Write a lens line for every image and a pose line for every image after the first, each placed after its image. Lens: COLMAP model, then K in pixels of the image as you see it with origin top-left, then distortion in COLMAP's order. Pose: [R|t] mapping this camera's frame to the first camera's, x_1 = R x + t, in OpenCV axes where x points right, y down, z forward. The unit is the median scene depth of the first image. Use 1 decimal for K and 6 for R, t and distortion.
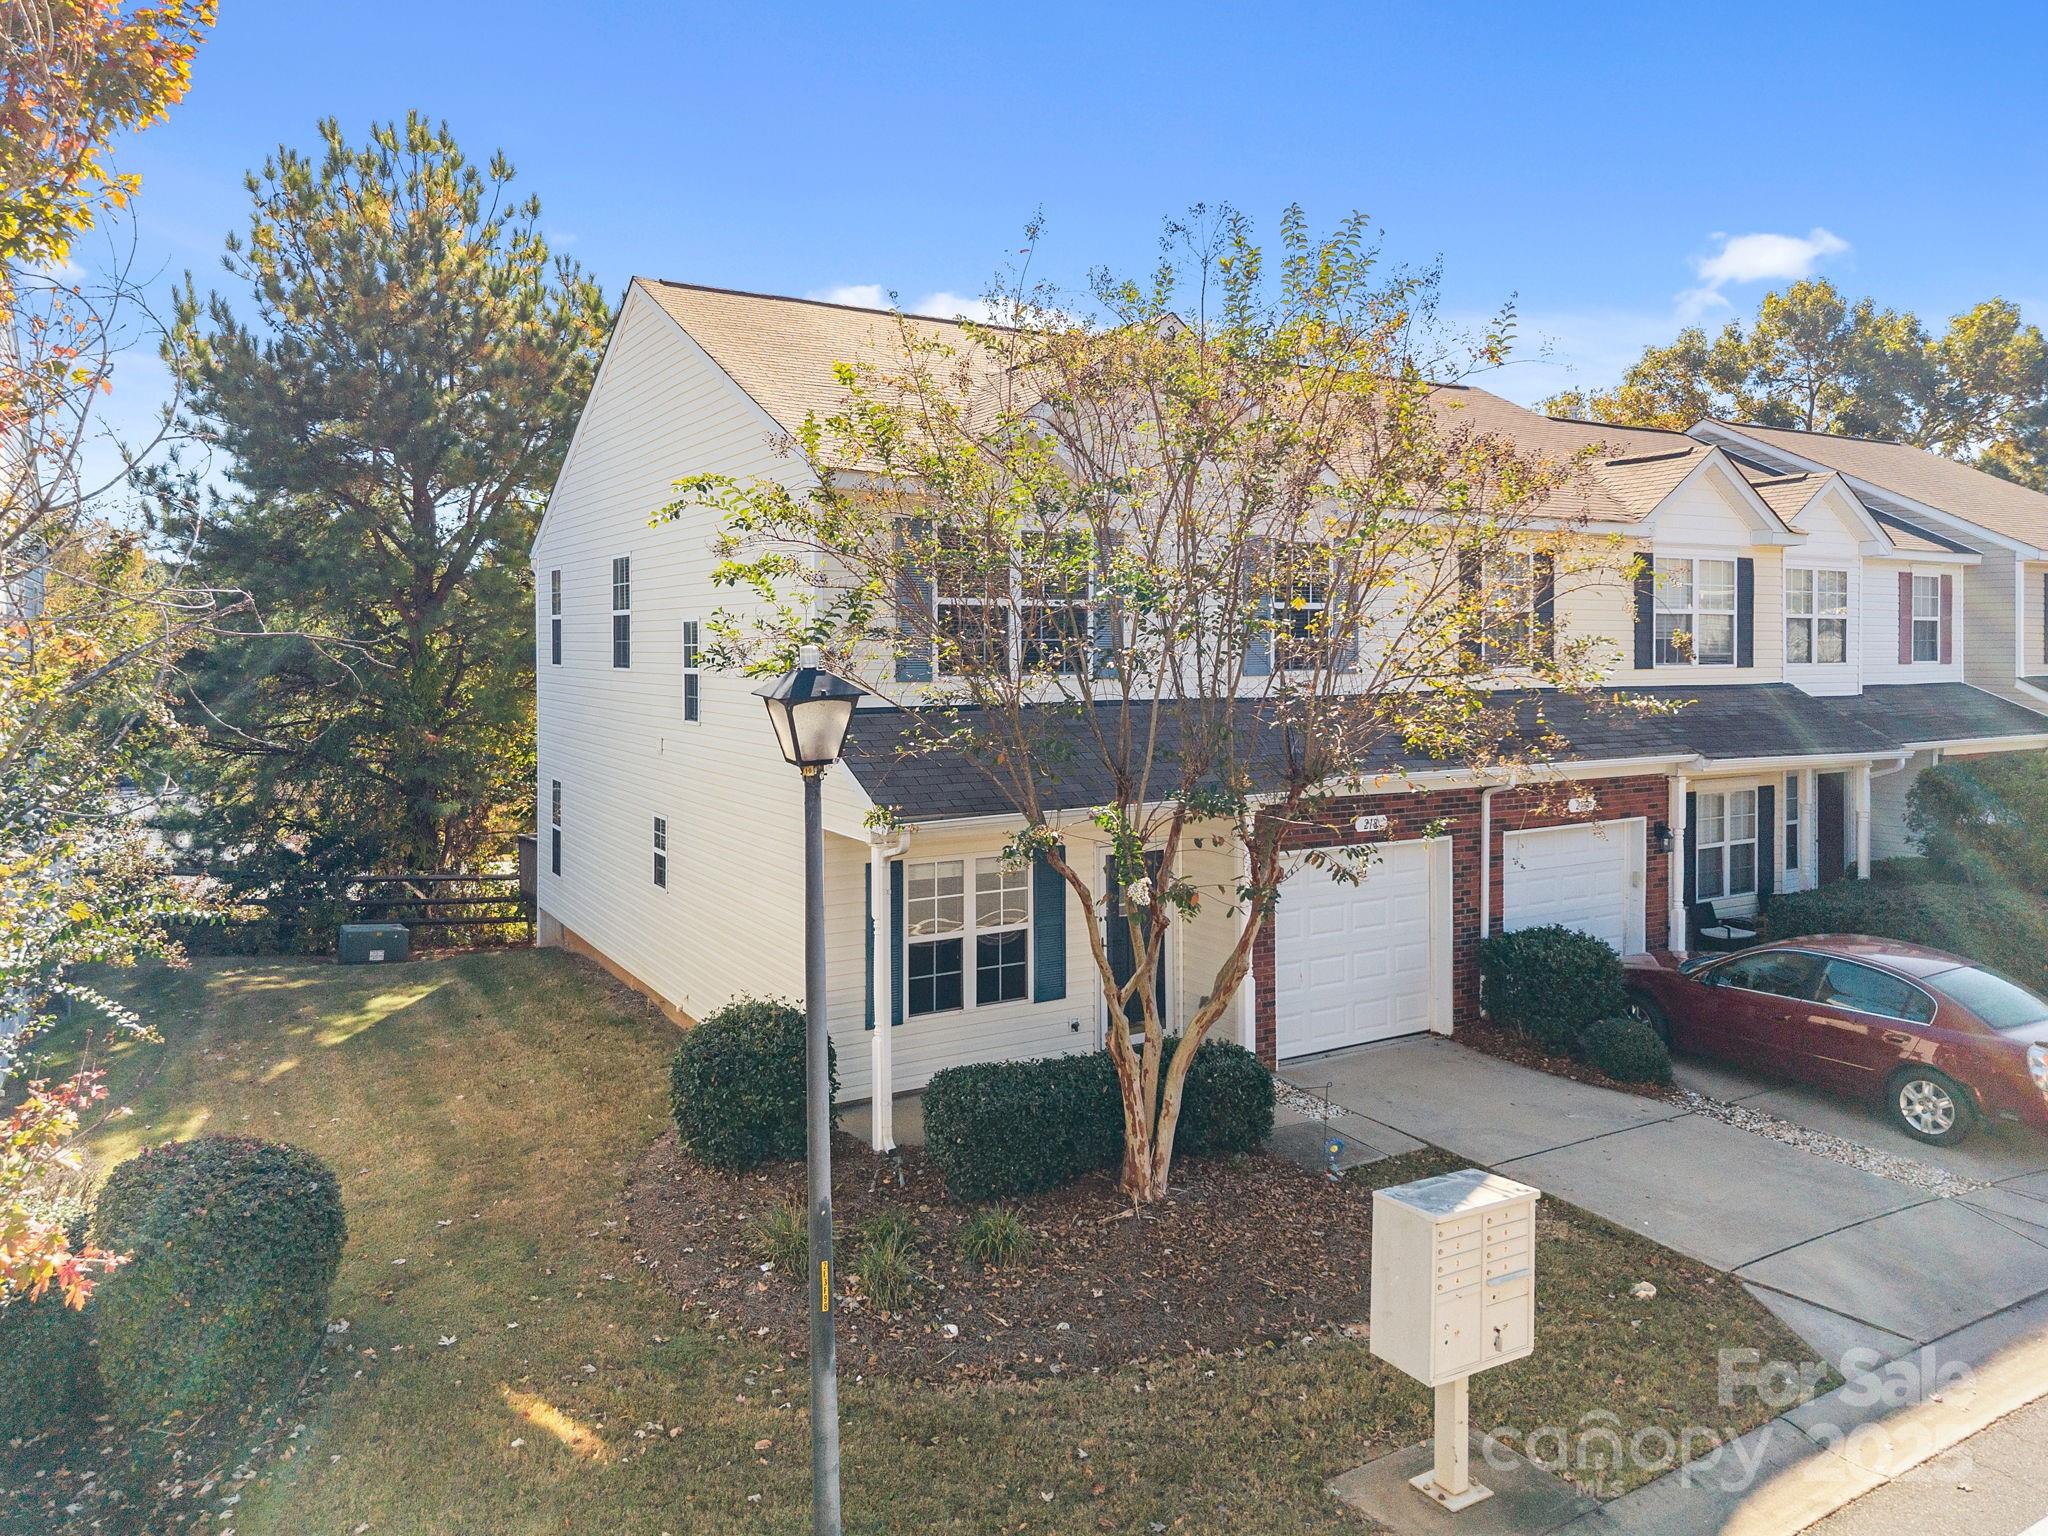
lens RADIAL K [[1410.9, 0, 1009.6], [0, 1410.9, 720.0], [0, 0, 1]] dist [0.025556, -0.011803]
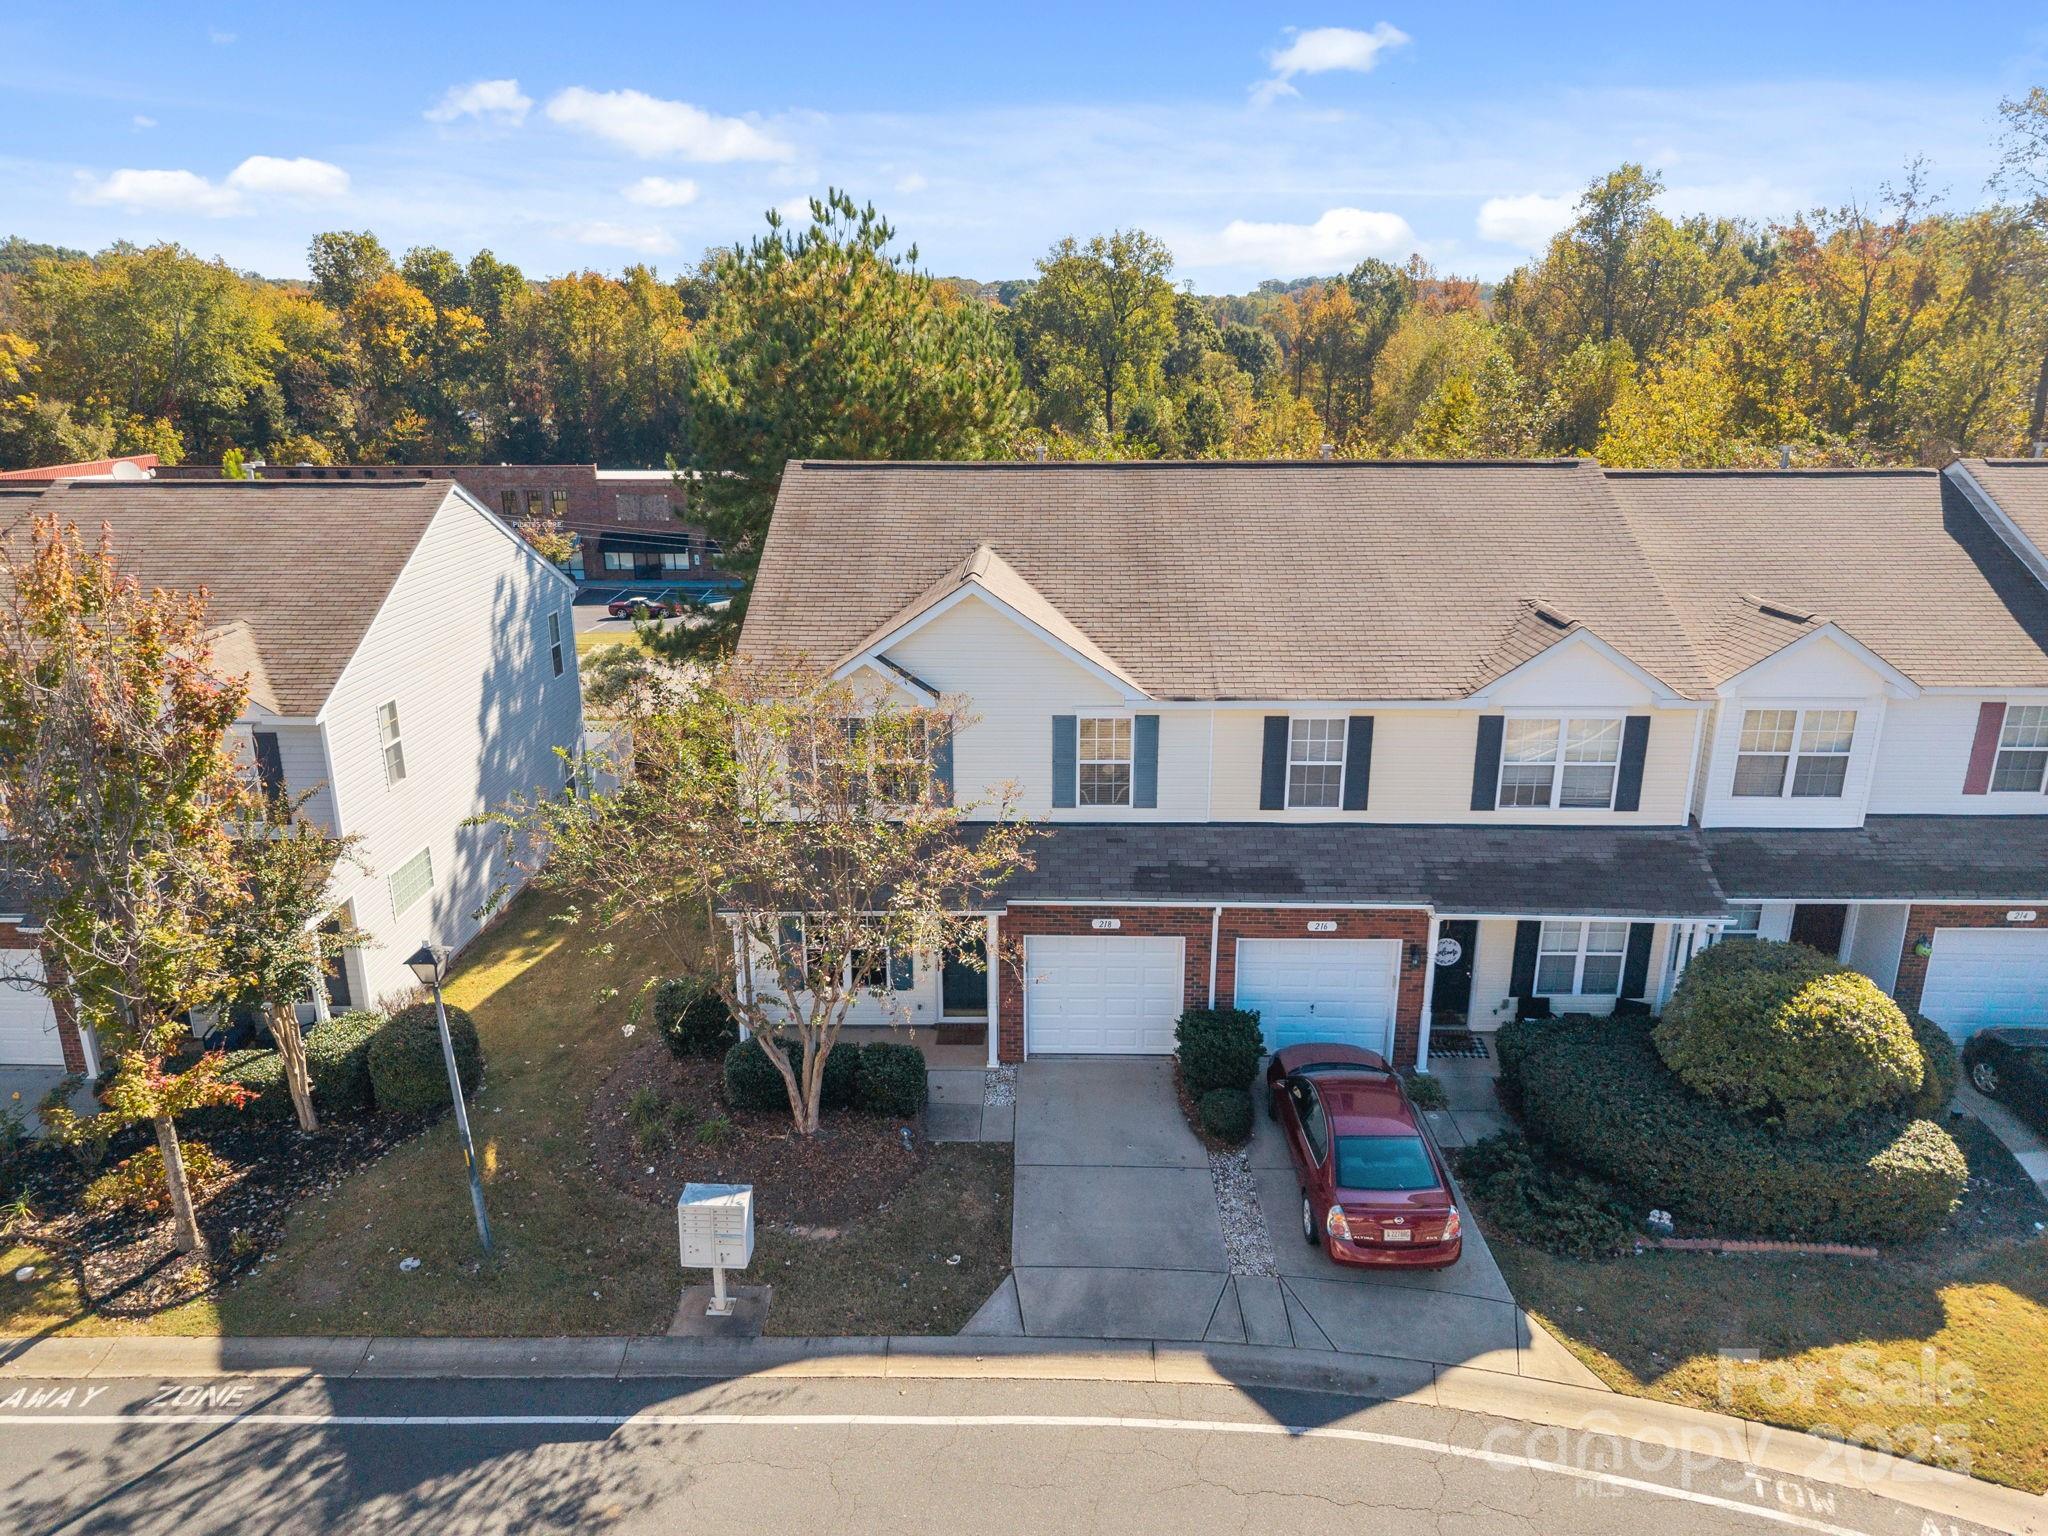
lens RADIAL K [[1410.9, 0, 1009.6], [0, 1410.9, 720.0], [0, 0, 1]] dist [0.025556, -0.011803]
pose [[0.845449, 0.146576, -0.513548, 0.859486], [-0.025304, 0.971513, 0.235630, -0.460475], [0.533456, -0.186219, 0.825074, -0.230020]]
